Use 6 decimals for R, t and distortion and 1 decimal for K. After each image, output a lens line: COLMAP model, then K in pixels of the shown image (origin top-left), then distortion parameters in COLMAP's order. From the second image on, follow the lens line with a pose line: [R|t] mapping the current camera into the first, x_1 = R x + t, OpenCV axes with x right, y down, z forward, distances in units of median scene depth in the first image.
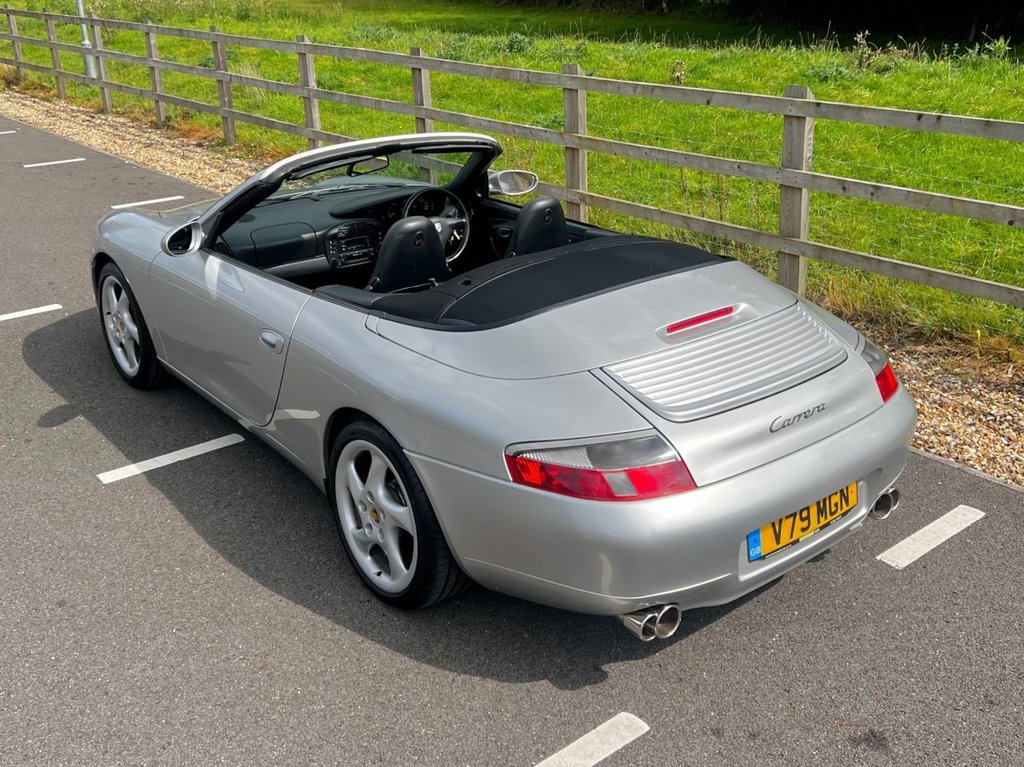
lens RADIAL K [[1097.8, 0, 515.1], [0, 1097.8, 349.0], [0, 0, 1]] dist [0.028120, -0.008098]
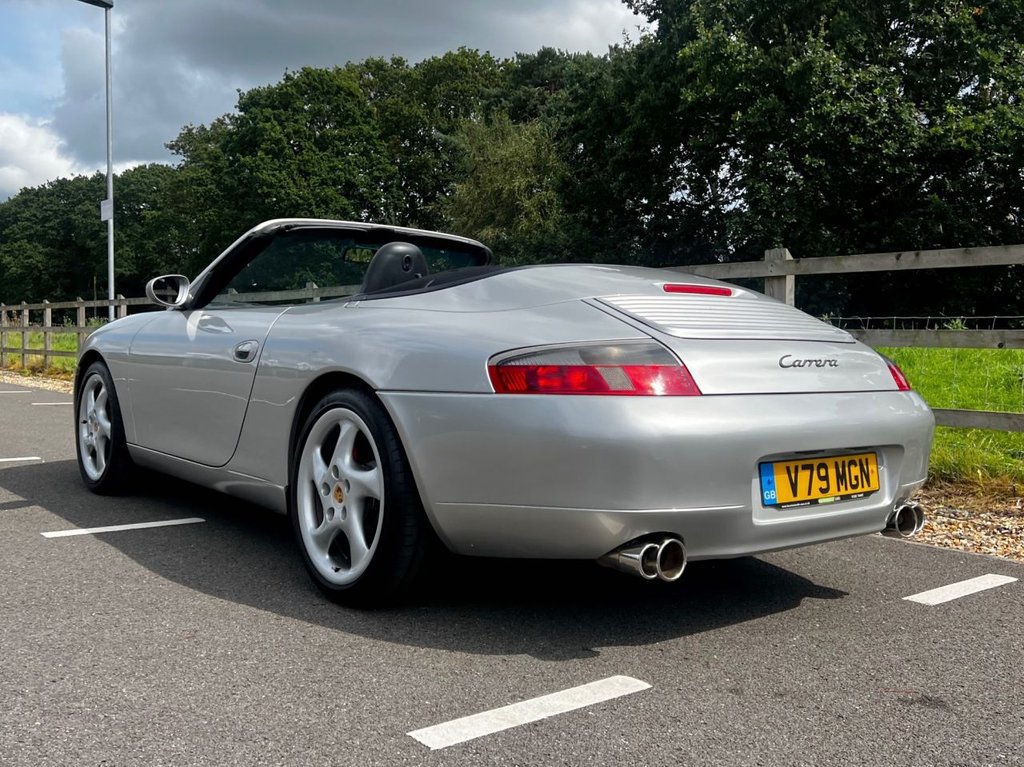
lens RADIAL K [[1036.2, 0, 495.6], [0, 1036.2, 369.0], [0, 0, 1]] dist [0.039674, -0.046299]
pose [[0.999329, 0.035307, -0.009719, 0.005284], [-0.036550, 0.945207, -0.324419, 0.347109], [-0.002268, 0.324557, 0.945863, 0.179453]]
